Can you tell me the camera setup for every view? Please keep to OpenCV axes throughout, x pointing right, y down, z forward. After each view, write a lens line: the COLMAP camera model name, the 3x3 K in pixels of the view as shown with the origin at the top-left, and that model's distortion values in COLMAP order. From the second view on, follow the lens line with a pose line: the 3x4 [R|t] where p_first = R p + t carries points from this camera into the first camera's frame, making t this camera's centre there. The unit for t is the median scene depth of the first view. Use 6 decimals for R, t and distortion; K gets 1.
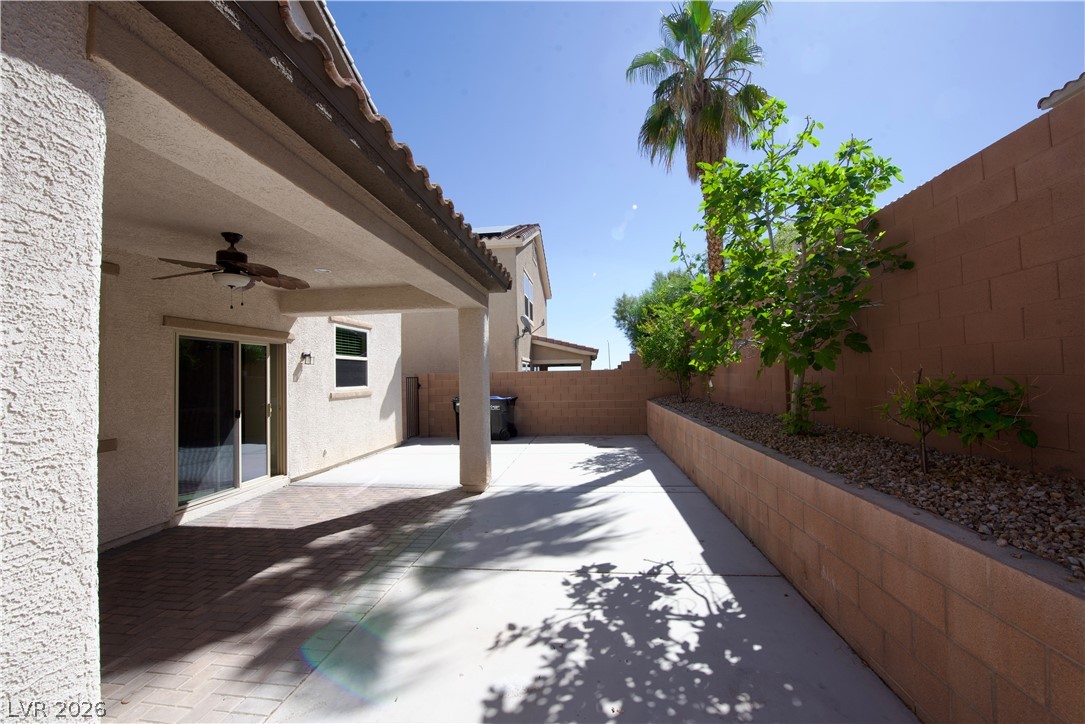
lens RADIAL K [[434.9, 0, 542.8], [0, 434.9, 363.9], [0, 0, 1]] dist [-0.014676, -0.002343]
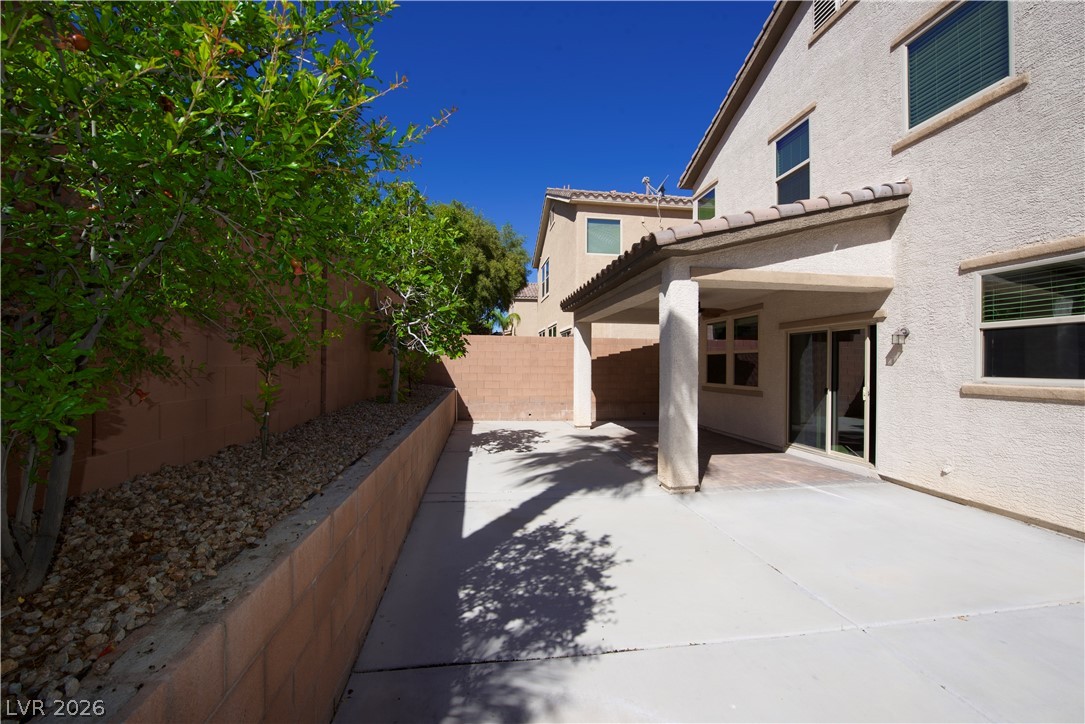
lens RADIAL K [[434.9, 0, 543.0], [0, 434.9, 363.1], [0, 0, 1]] dist [-0.014676, -0.002343]
pose [[-0.971822, 0.004929, -0.235664, 0.291507], [0.009949, 0.999748, -0.020117, 0.047917], [0.235505, -0.021895, -0.971626, 1.680242]]
